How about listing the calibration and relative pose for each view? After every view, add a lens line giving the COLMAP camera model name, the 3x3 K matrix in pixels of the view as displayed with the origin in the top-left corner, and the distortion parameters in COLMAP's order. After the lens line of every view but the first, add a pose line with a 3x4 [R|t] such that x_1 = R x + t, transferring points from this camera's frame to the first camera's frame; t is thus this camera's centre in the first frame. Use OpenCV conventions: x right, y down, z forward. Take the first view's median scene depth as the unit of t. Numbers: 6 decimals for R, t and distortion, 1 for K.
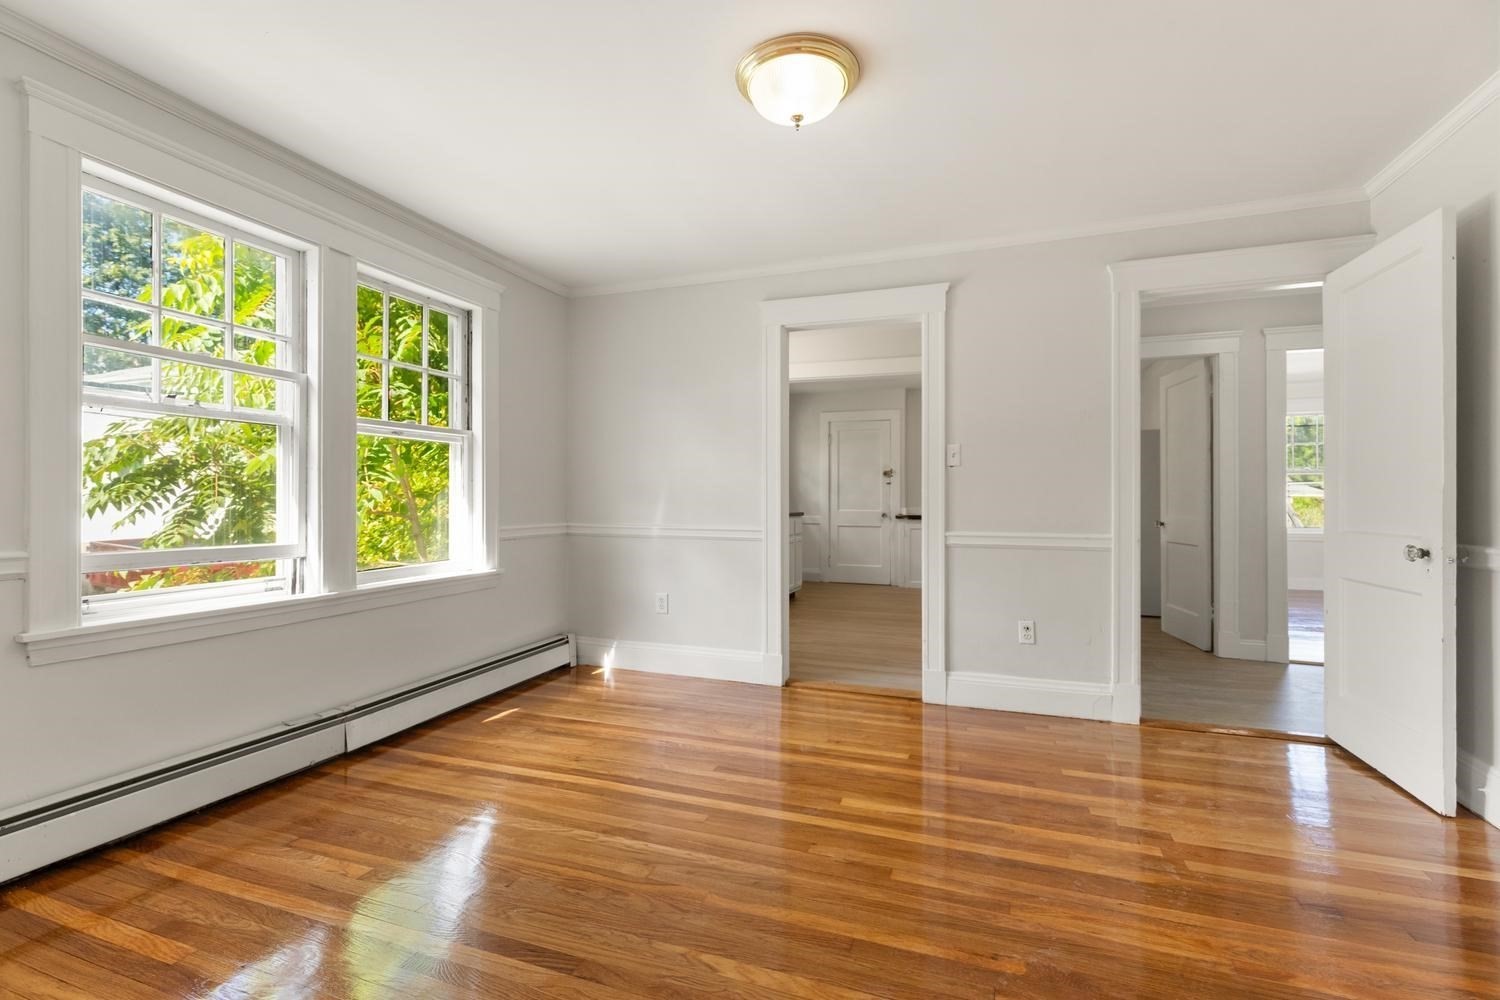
lens RADIAL K [[679.7, 0, 738.0], [0, 679.7, 488.3], [0, 0, 1]] dist [0.004858, -0.001687]
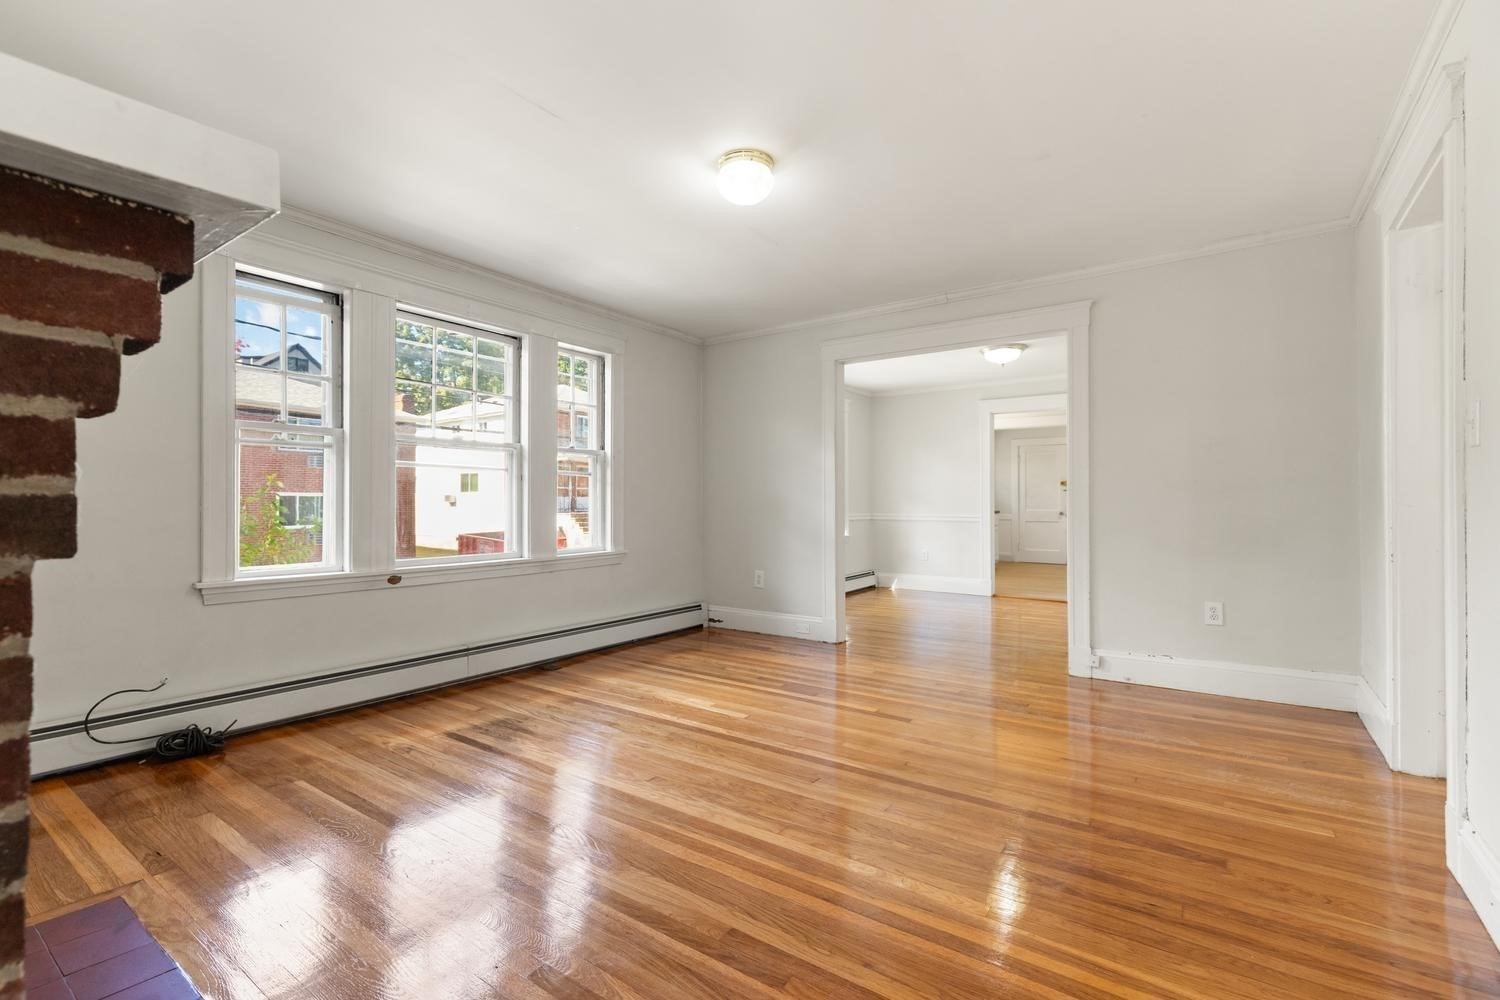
lens RADIAL K [[679.7, 0, 725.9], [0, 679.7, 496.5], [0, 0, 1]] dist [0.004858, -0.001687]
pose [[0.962264, -0.004086, -0.272086, -0.163871], [0.005891, 0.999966, 0.005815, -0.014421], [0.272053, -0.007198, 0.962255, -1.294109]]
